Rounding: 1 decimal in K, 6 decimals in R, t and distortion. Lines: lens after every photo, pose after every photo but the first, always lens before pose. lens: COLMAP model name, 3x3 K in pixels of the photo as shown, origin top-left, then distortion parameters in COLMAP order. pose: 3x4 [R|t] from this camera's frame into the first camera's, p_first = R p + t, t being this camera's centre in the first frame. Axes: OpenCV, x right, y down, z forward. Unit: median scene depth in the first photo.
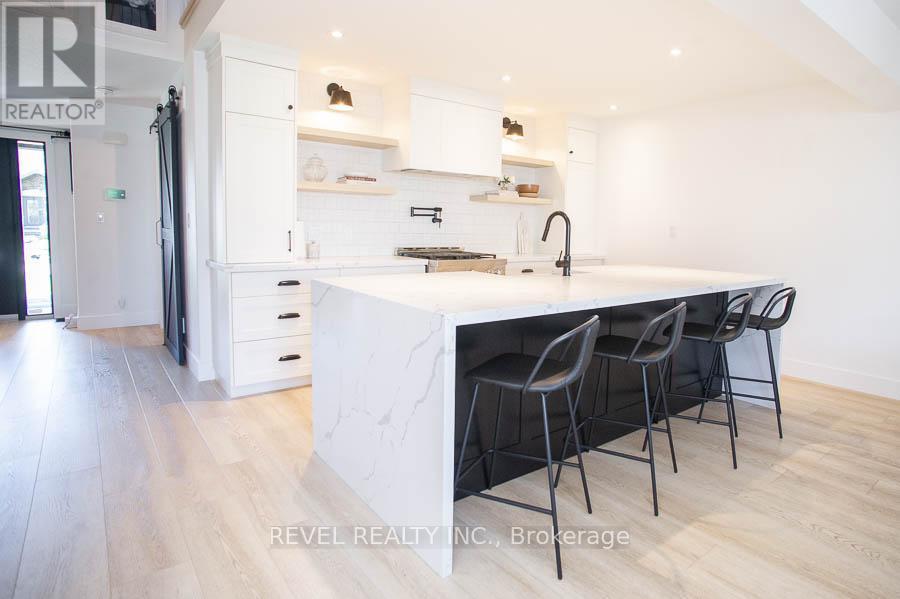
lens RADIAL K [[498.3, 0, 468.1], [0, 498.3, 267.3], [0, 0, 1]] dist [0.003795, 0.000235]
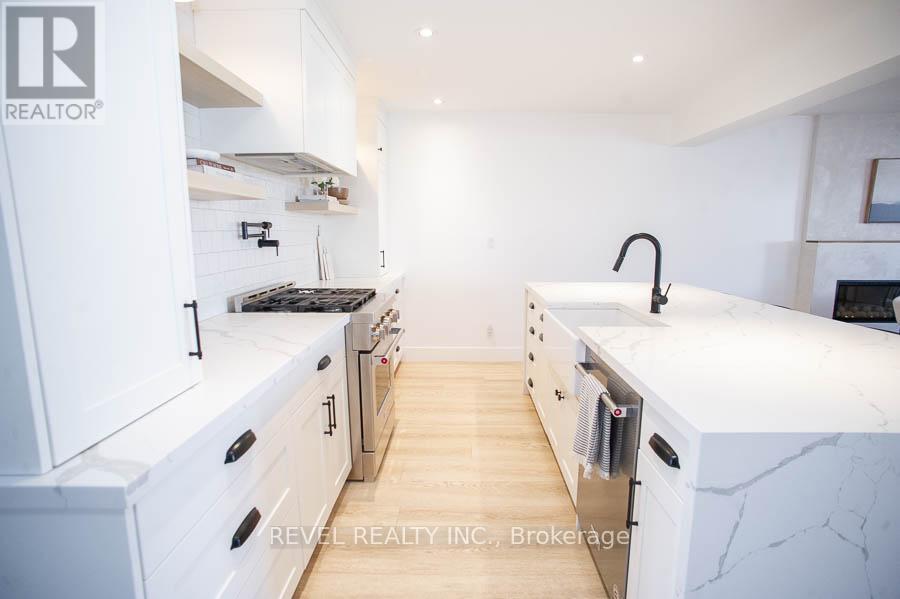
lens RADIAL K [[493.0, 0, 434.2], [0, 493.0, 289.8], [0, 0, 1]] dist [0.002294, 0.000746]
pose [[0.652040, -0.115895, 0.749274, -0.391553], [0.080209, 0.993247, 0.083831, -0.072521], [-0.753930, 0.005438, 0.656933, 0.455065]]
